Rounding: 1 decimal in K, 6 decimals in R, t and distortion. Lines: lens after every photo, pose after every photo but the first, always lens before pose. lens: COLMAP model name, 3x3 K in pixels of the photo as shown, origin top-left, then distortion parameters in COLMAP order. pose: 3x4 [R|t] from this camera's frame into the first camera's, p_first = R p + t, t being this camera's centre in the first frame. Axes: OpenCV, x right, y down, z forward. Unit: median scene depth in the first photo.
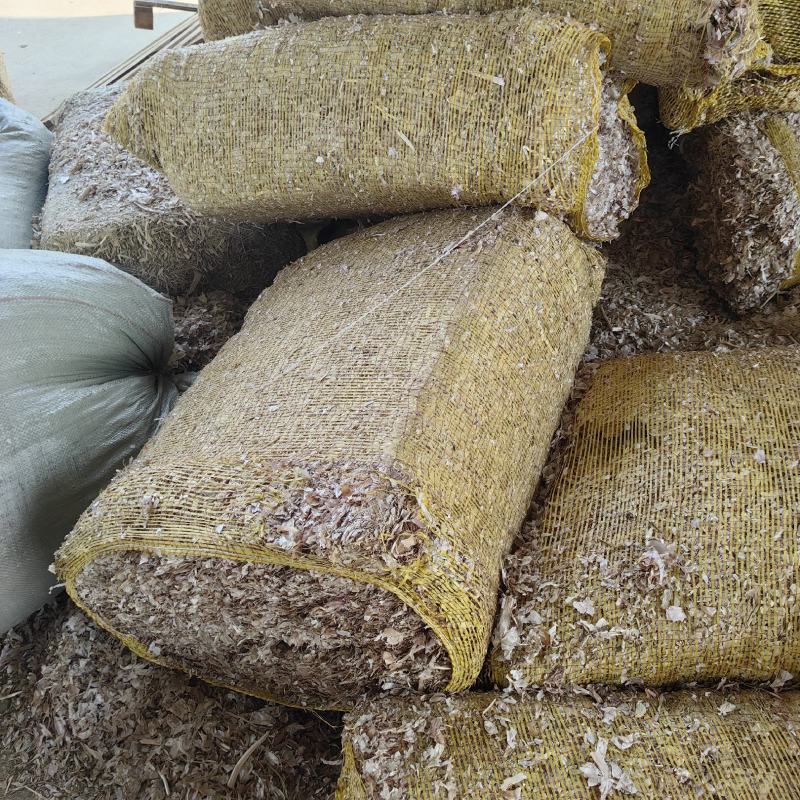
lens RADIAL K [[855.1, 0, 402.5], [0, 855.1, 396.0], [0, 0, 1]] dist [0.064762, -0.110069]
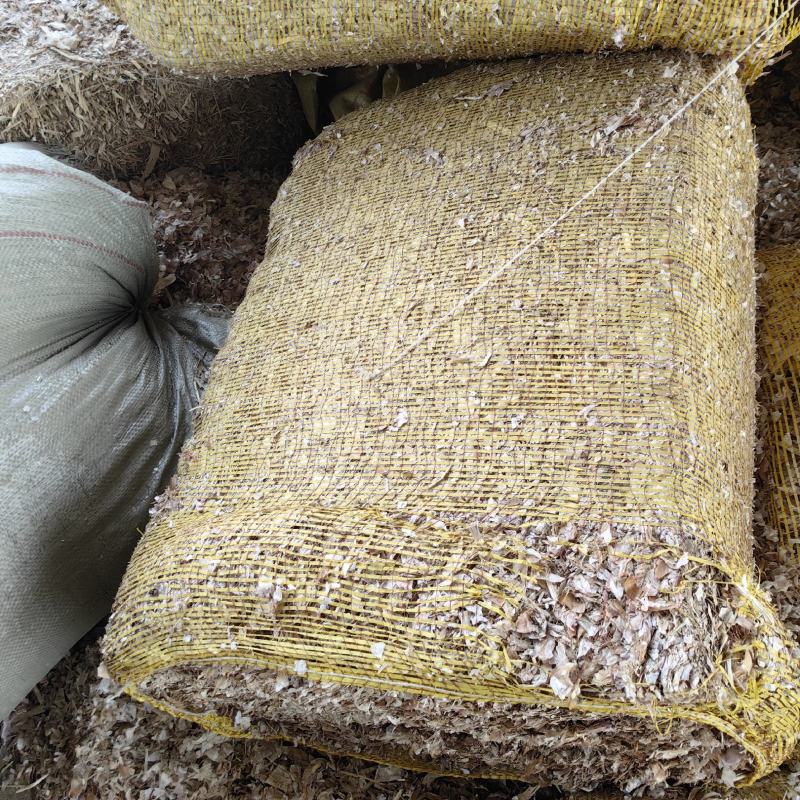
lens RADIAL K [[873.7, 0, 419.0], [0, 873.7, 403.7], [0, 0, 1]] dist [0.023742, -0.032667]
pose [[0.983545, -0.105034, 0.146992, -0.184187], [0.068155, 0.969231, 0.236531, -0.112880], [-0.167313, -0.222621, 0.960441, 0.263600]]
